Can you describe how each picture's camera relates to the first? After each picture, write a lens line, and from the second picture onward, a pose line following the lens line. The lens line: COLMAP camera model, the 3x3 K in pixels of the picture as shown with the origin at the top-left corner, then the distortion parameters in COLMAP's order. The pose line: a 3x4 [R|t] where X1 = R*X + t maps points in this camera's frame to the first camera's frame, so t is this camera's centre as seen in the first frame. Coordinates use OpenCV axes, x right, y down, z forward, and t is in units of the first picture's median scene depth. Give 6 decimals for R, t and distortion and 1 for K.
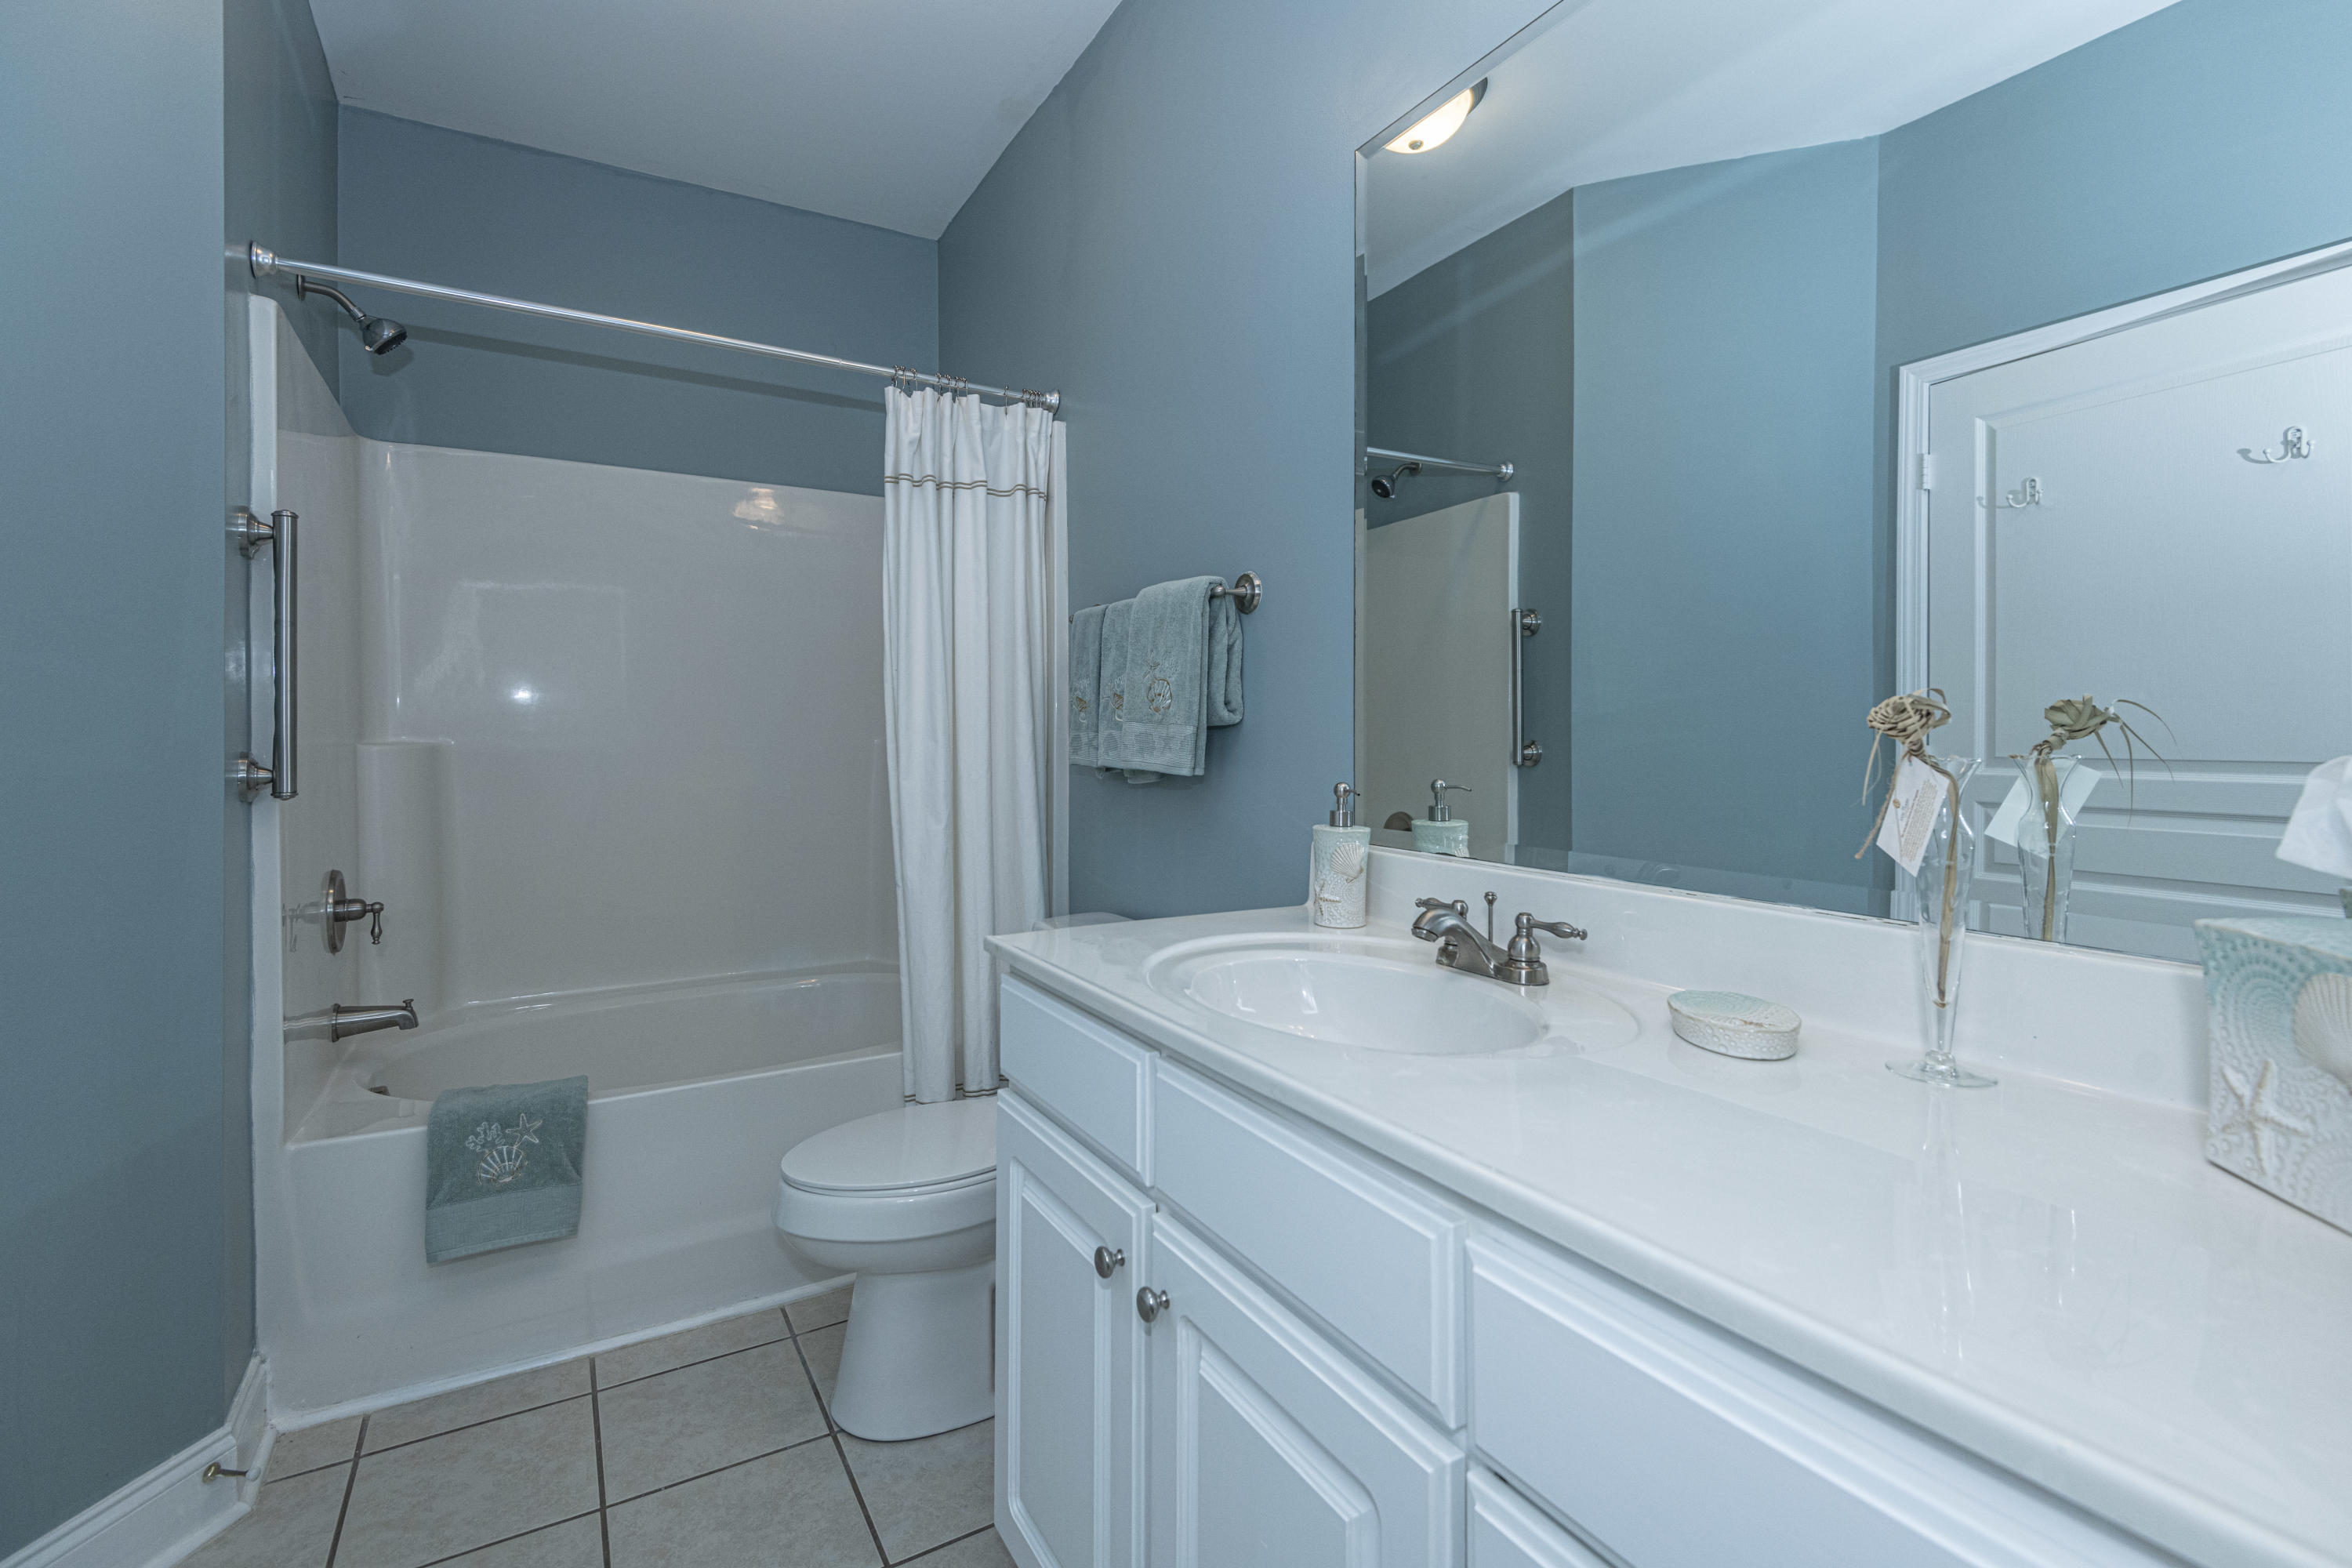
lens RADIAL K [[1085.3, 0, 1199.1], [0, 1085.3, 734.5], [0, 0, 1]] dist [0.062197, -0.036001]
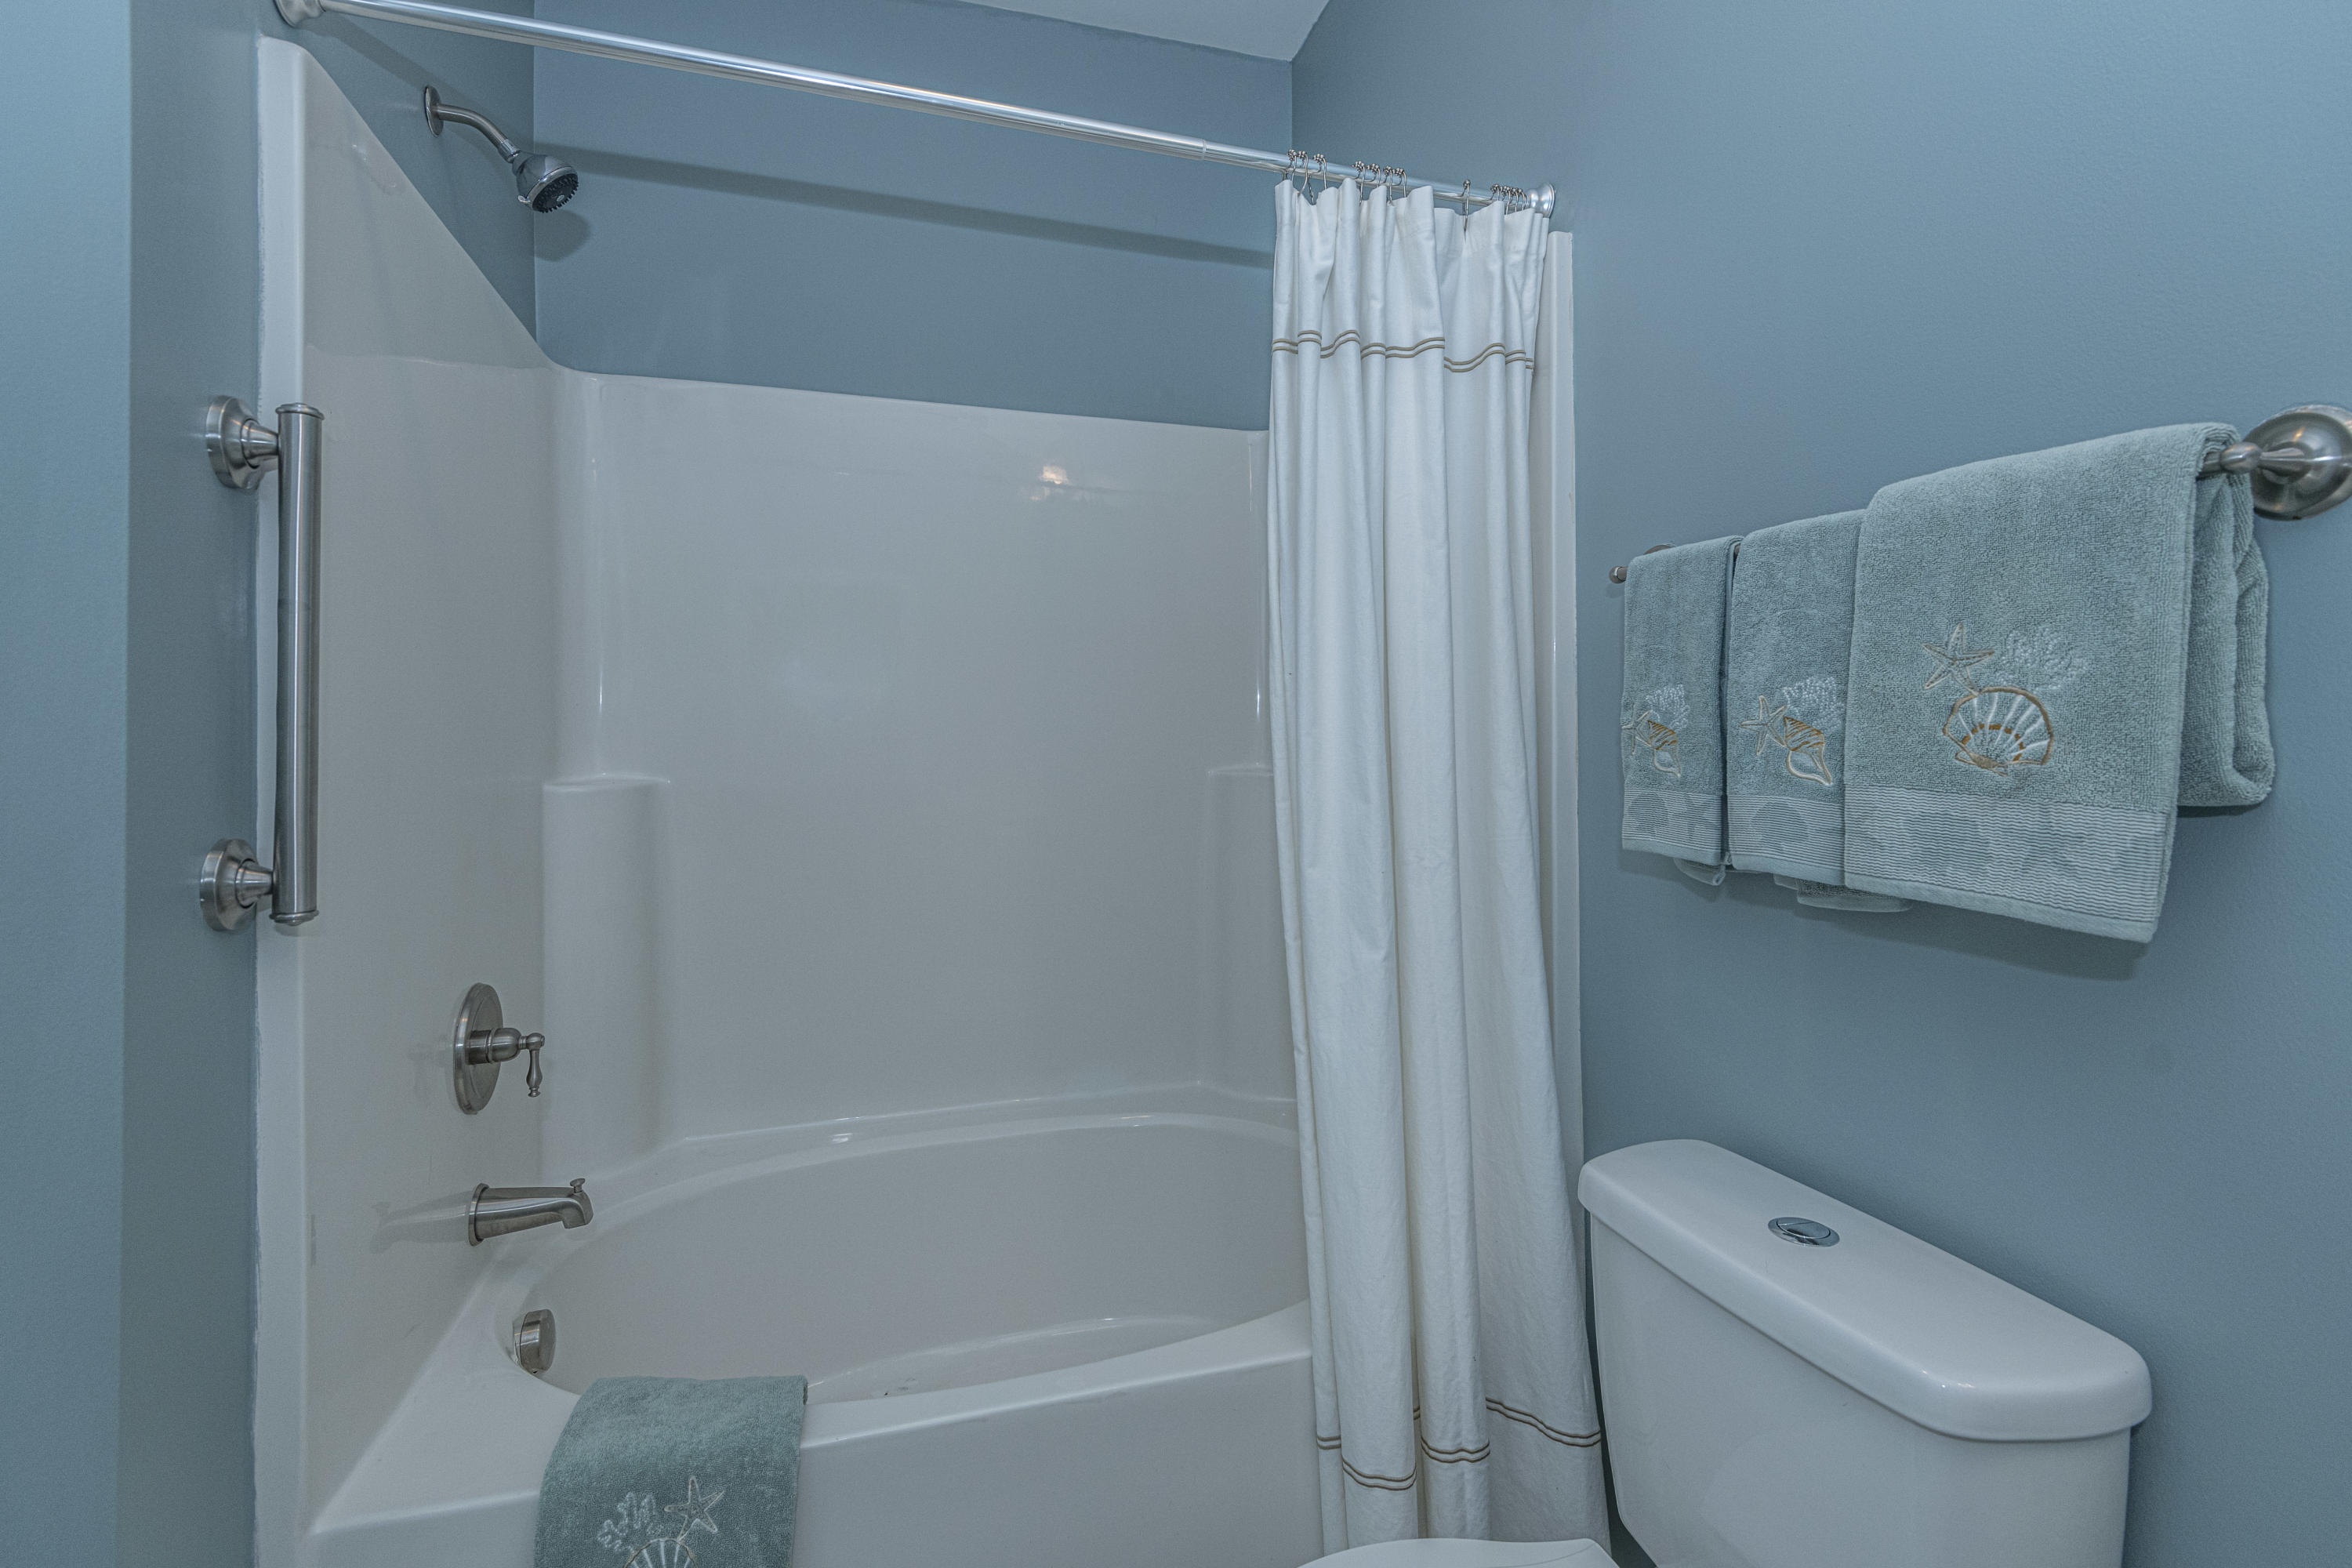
lens RADIAL K [[1085.3, 0, 1199.1], [0, 1085.3, 734.5], [0, 0, 1]] dist [0.062197, -0.036001]
pose [[0.974263, 0.000883, -0.225412, -0.204458], [-0.000109, 0.999994, 0.003447, -0.030055], [0.225414, -0.003334, 0.974257, 0.445799]]
